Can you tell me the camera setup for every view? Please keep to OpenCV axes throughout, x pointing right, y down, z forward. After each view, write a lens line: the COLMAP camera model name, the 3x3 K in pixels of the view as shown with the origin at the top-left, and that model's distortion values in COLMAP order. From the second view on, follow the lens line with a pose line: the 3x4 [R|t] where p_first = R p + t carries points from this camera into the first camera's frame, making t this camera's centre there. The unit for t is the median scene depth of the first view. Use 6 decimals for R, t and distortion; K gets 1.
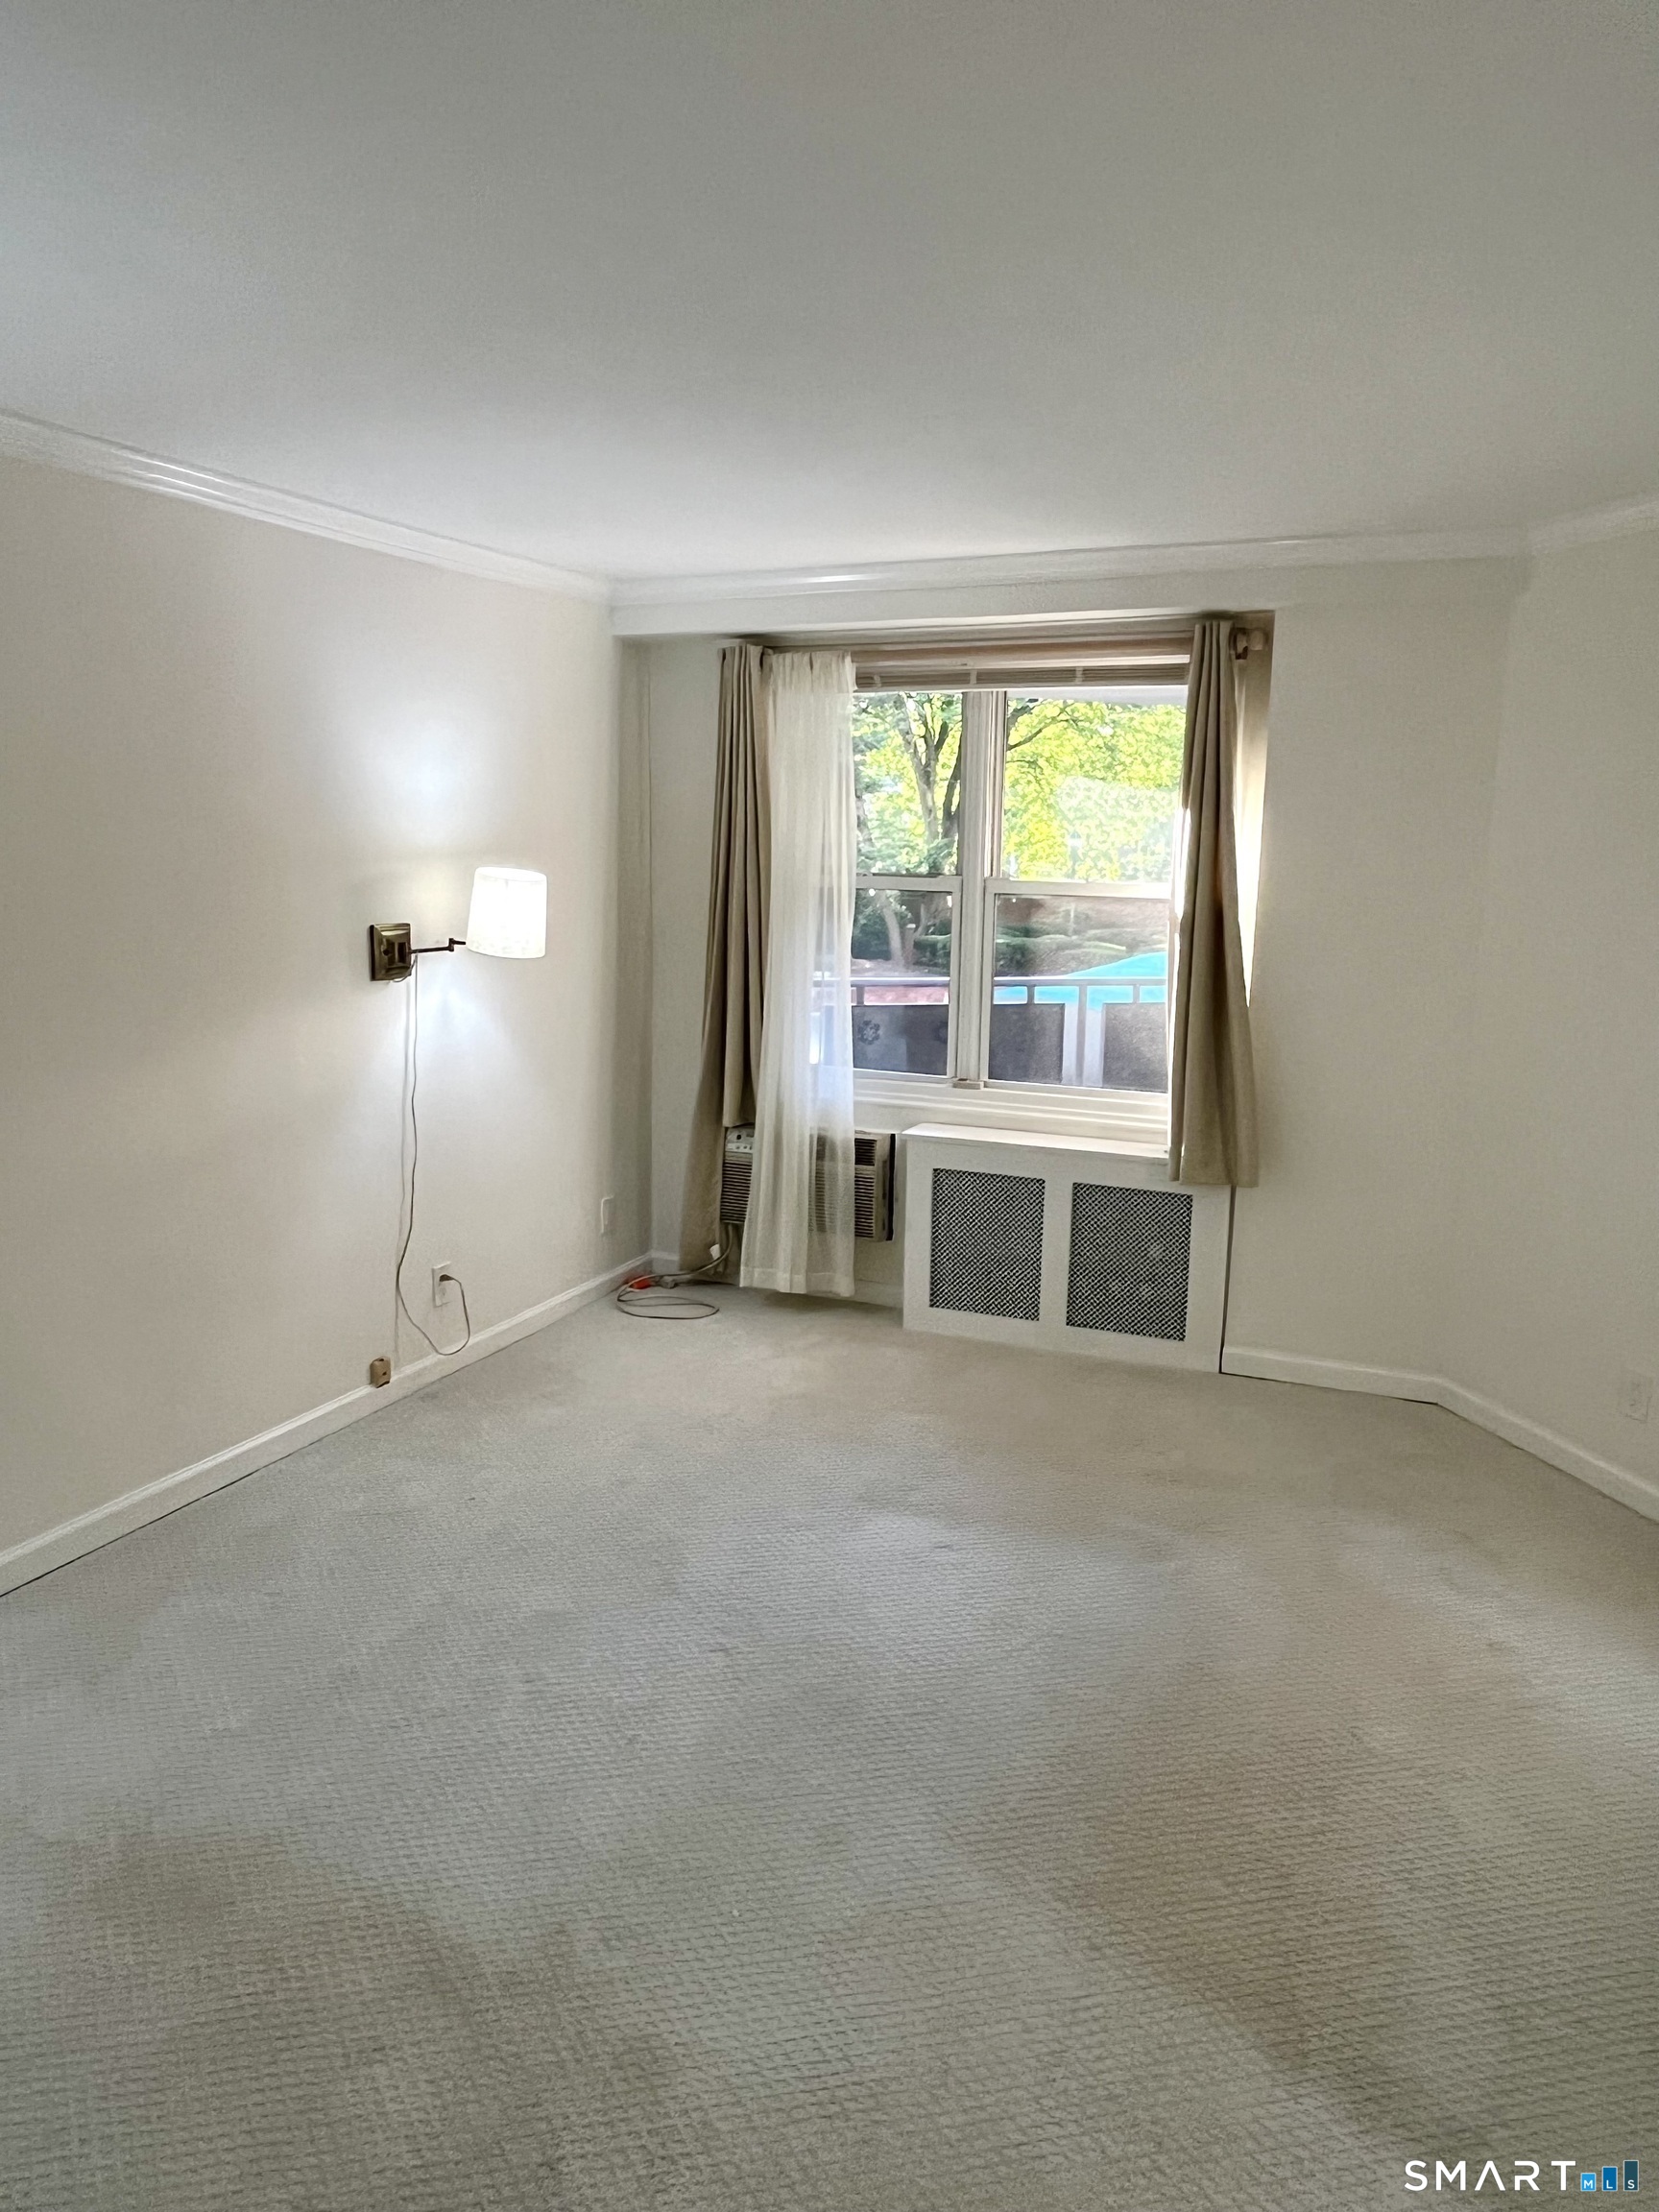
lens RADIAL K [[1529.3, 0, 829.5], [0, 1529.3, 1106.0], [0, 0, 1]] dist [0.001640, -0.001592]
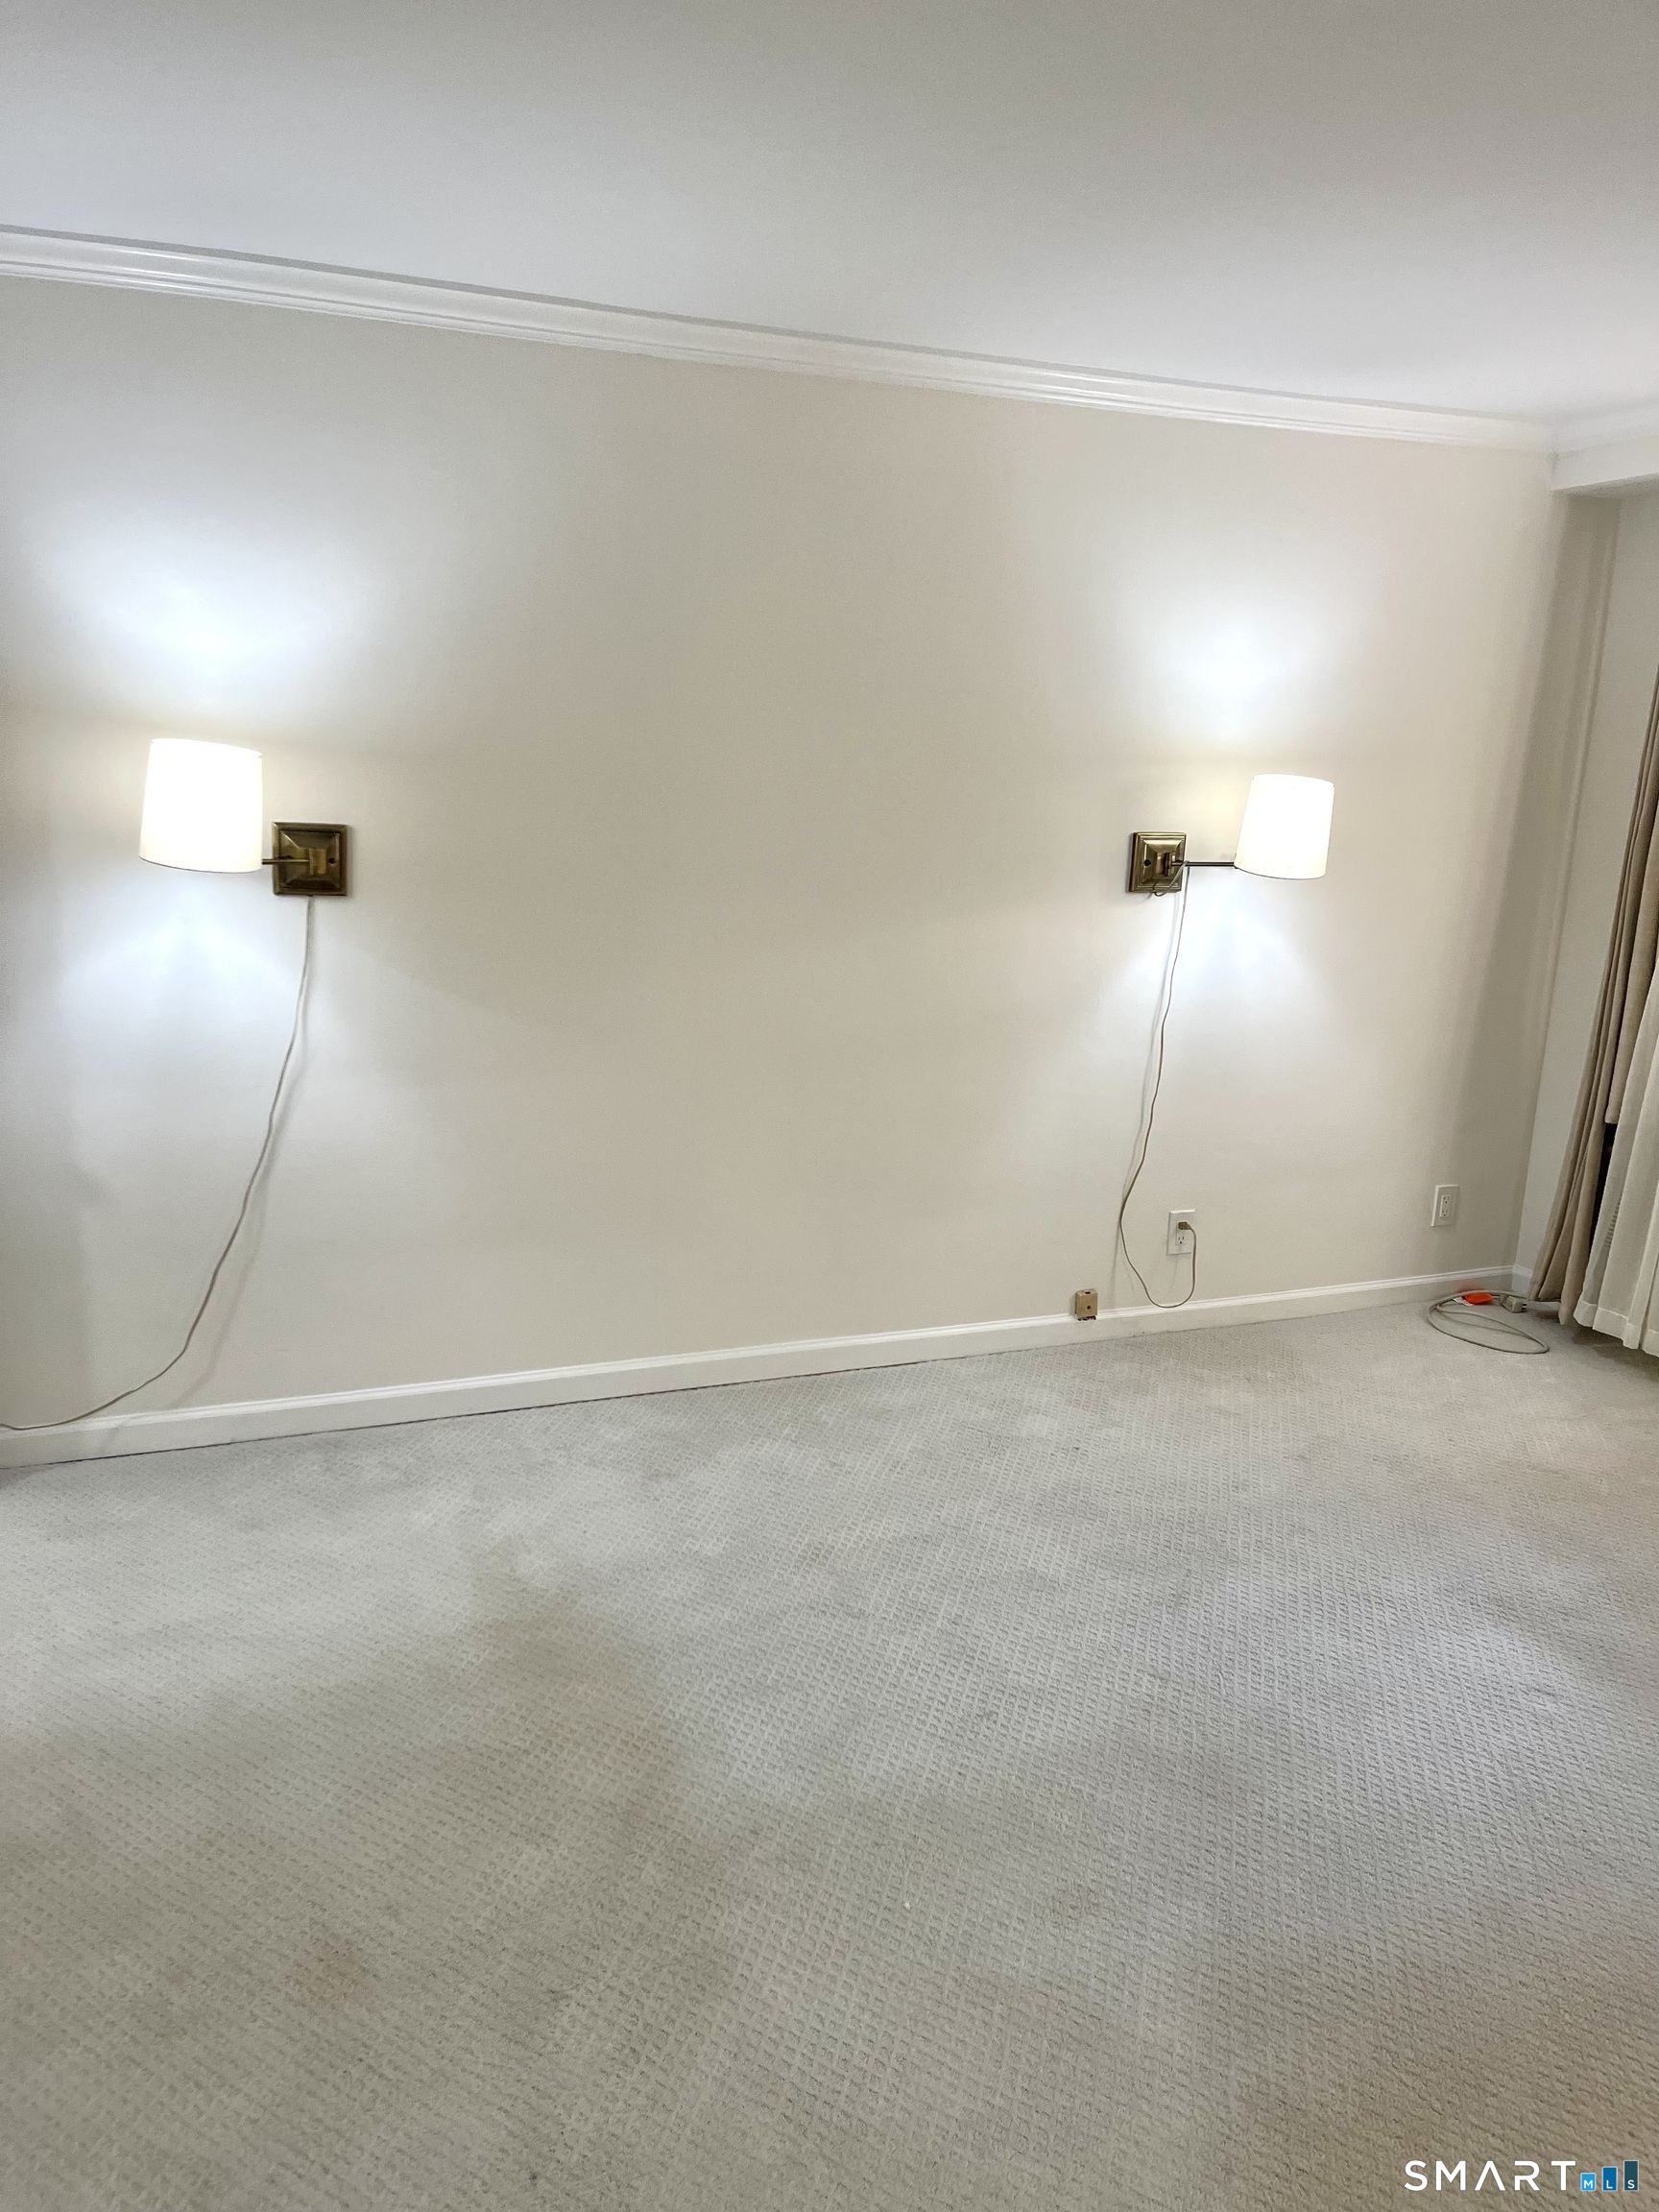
lens RADIAL K [[1675.9, 0, 818.4], [0, 1675.9, 1115.2], [0, 0, 1]] dist [0.069459, -0.085469]
pose [[0.712397, 0.160247, -0.683236, 0.285490], [-0.144546, 0.986211, 0.080593, -0.002732], [0.686729, 0.041345, 0.725736, 0.123953]]
